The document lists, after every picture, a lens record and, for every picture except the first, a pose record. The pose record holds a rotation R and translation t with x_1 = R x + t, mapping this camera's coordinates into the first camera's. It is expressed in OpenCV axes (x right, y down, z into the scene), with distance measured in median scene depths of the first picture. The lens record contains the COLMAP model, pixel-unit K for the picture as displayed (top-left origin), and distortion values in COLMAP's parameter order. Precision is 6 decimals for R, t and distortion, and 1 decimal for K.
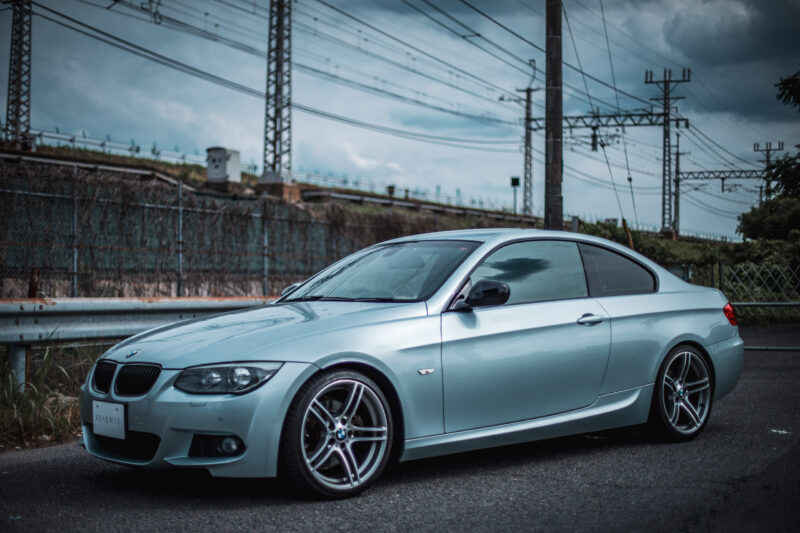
lens RADIAL K [[1170.3, 0, 400.0], [0, 1170.3, 266.5], [0, 0, 1]] dist [-0.145971, -0.023326]
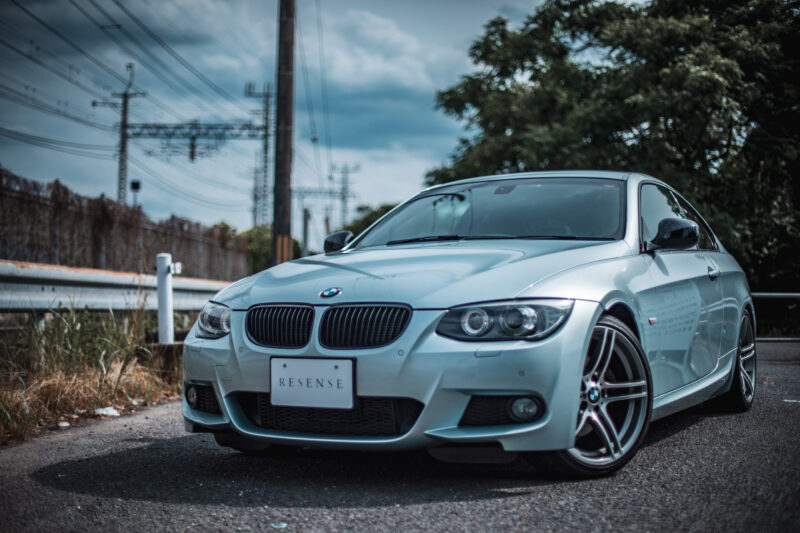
lens RADIAL K [[1170.3, 0, 400.0], [0, 1170.3, 266.5], [0, 0, 1]] dist [-0.145971, -0.023326]
pose [[0.922070, 0.019612, 0.386526, -0.484704], [-0.012544, 0.999705, -0.020799, 0.074198], [-0.386820, 0.014330, 0.922044, 0.314143]]
